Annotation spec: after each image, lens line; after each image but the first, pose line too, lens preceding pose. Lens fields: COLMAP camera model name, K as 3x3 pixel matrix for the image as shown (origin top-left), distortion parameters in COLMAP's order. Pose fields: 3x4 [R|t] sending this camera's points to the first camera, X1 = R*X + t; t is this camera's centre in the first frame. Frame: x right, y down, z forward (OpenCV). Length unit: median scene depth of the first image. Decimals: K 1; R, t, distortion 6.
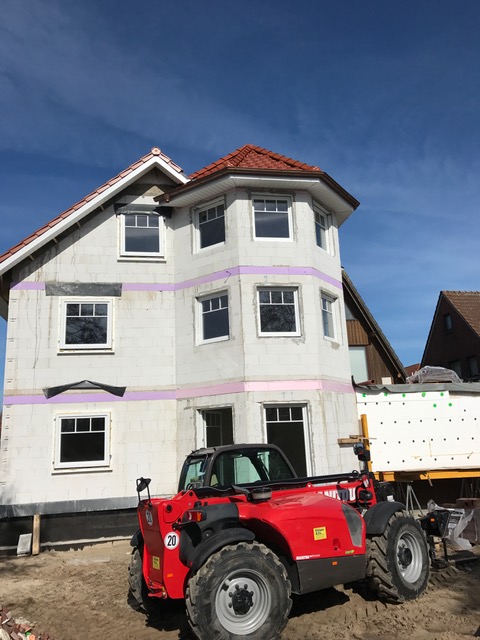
lens RADIAL K [[521.2, 0, 240.0], [0, 521.2, 320.0], [0, 0, 1]] dist [0.103918, -0.126593]
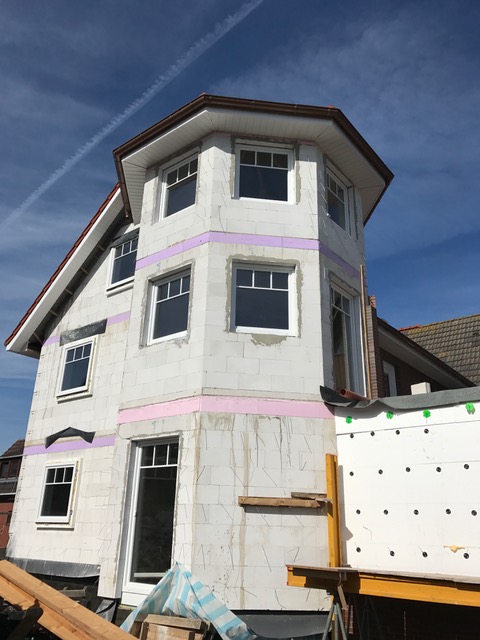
lens RADIAL K [[521.2, 0, 240.0], [0, 521.2, 320.0], [0, 0, 1]] dist [0.103918, -0.126593]
pose [[0.656987, -0.220186, -0.721031, 0.614830], [0.117271, 0.974605, -0.190767, 0.140953], [0.744725, 0.040775, 0.666124, 0.578629]]
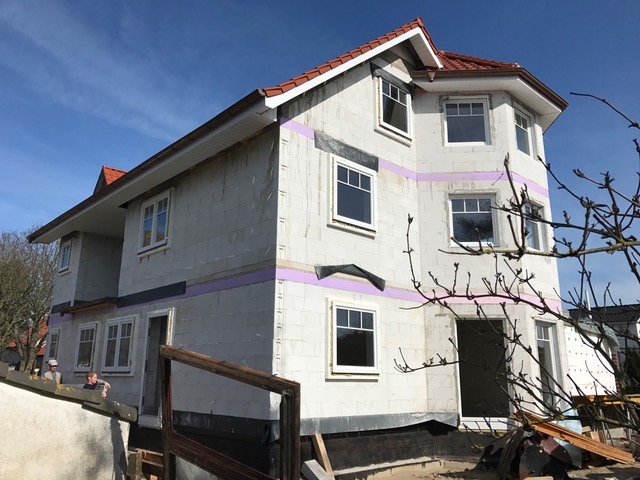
lens RADIAL K [[521.2, 0, 320.0], [0, 521.2, 240.0], [0, 0, 1]] dist [0.103918, -0.126593]
pose [[0.846038, 0.184574, 0.500151, -0.719416], [-0.161400, 0.982807, -0.089672, 0.153858], [-0.508103, -0.004858, 0.861282, 0.342034]]
